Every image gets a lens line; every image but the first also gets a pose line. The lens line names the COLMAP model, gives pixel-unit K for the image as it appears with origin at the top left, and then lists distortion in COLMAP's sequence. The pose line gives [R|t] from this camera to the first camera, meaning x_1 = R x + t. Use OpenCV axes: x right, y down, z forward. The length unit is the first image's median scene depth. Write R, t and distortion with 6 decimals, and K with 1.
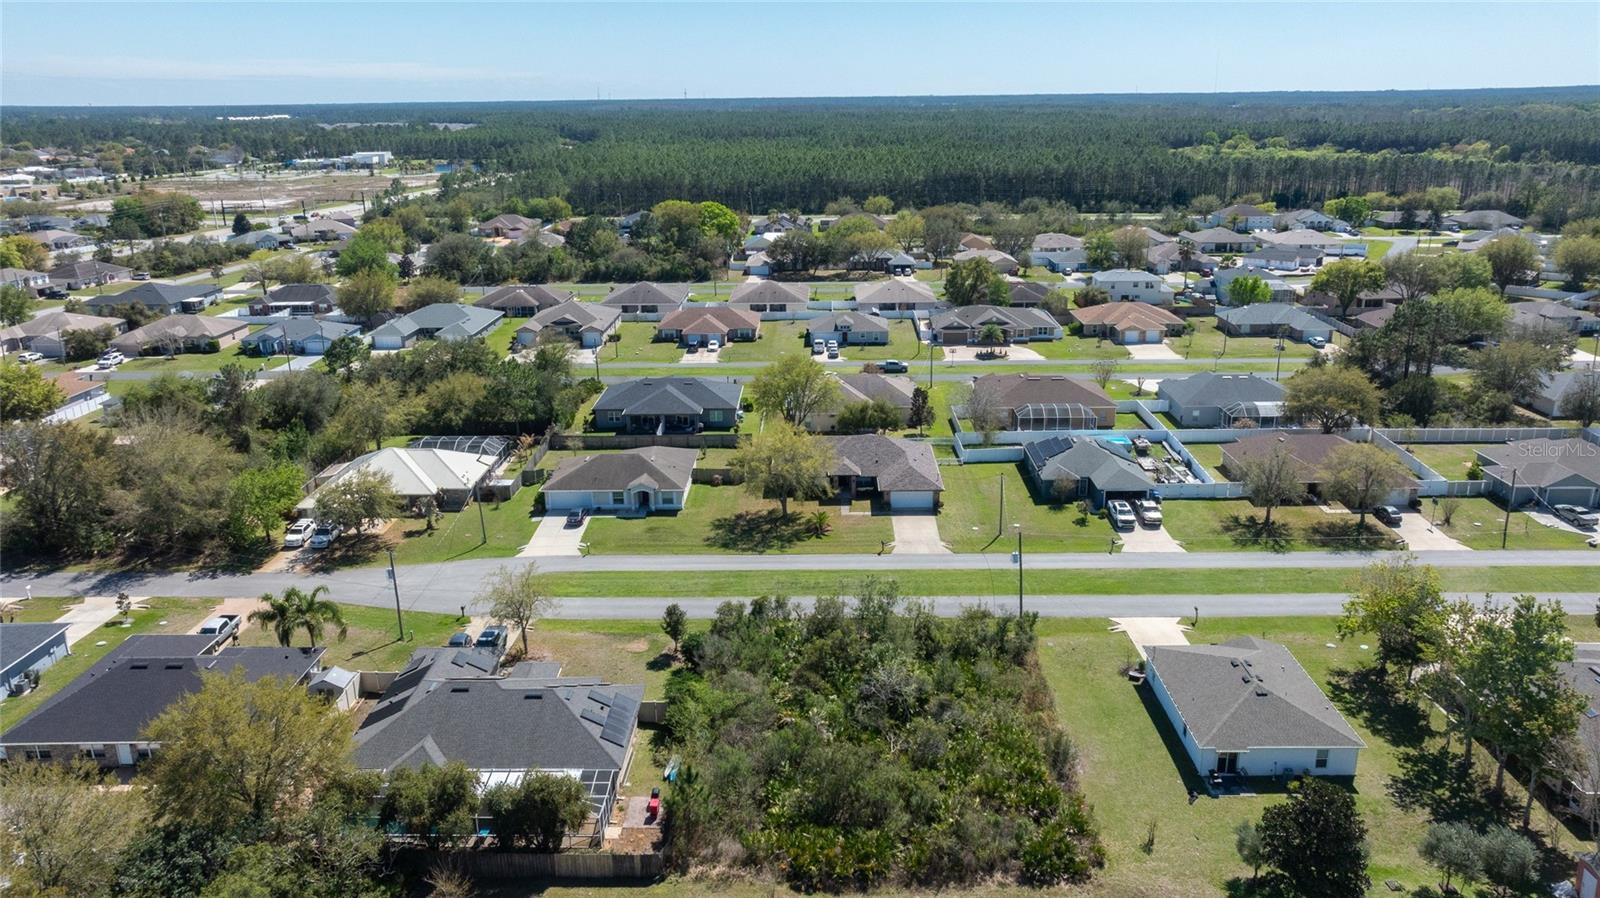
lens RADIAL K [[1145.7, 0, 805.3], [0, 1145.7, 453.6], [0, 0, 1]] dist [-0.017832, 0.030153]
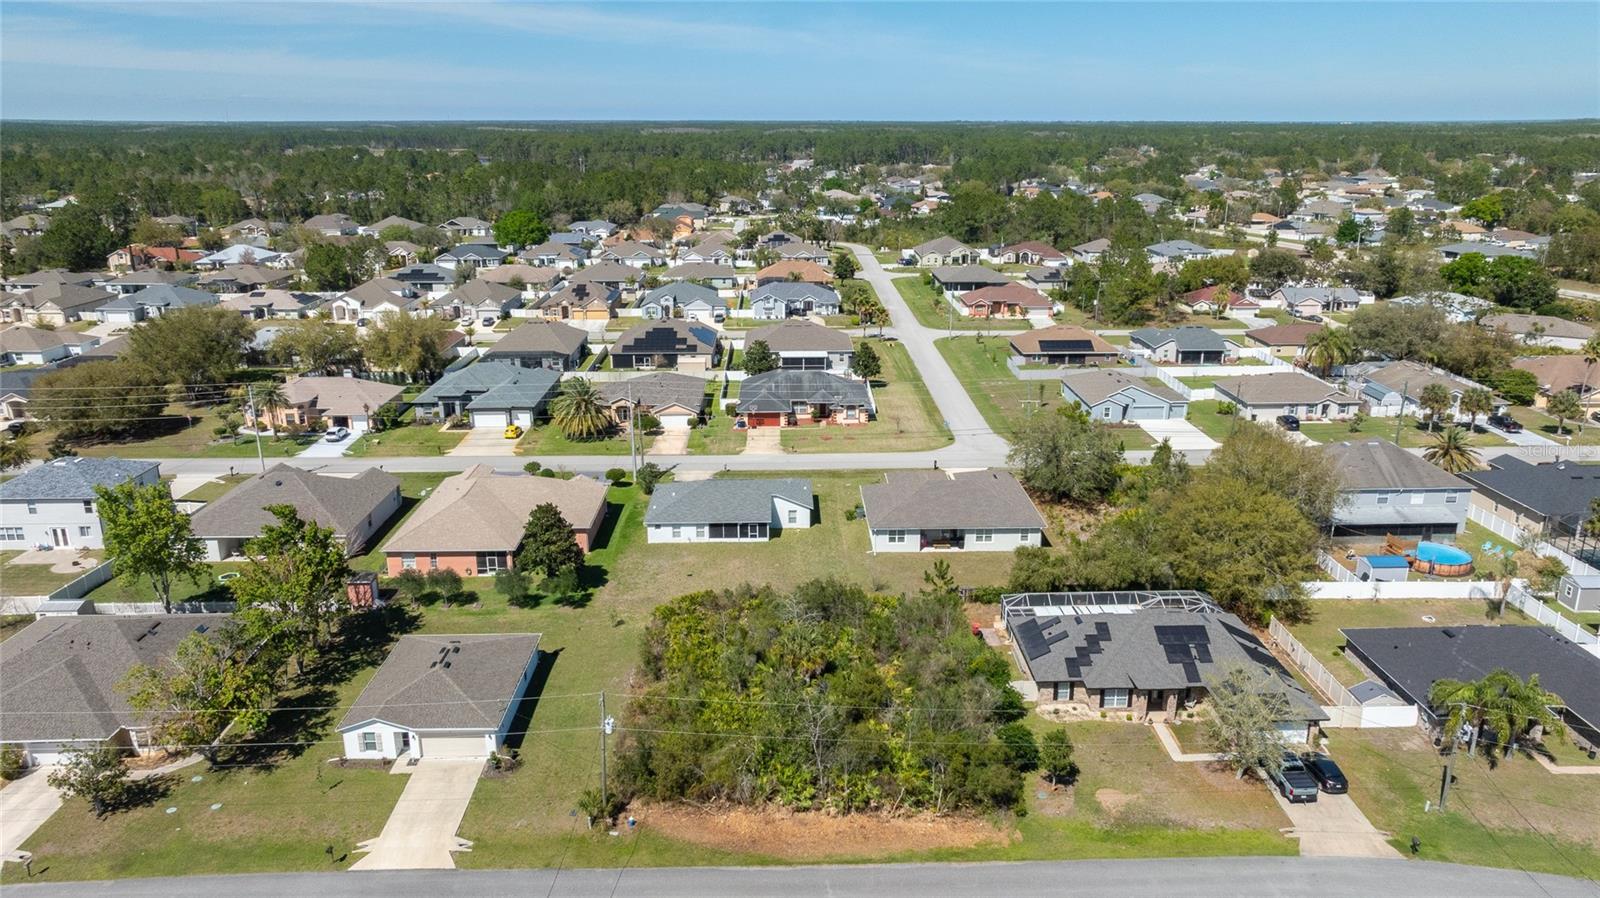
lens RADIAL K [[1128.1, 0, 807.4], [0, 1128.1, 448.8], [0, 0, 1]] dist [-0.005719, 0.004086]
pose [[-0.998854, 0.025691, -0.040386, 0.062749], [-0.001219, 0.829819, 0.558031, -0.345344], [0.047850, 0.557441, -0.828836, 1.136657]]
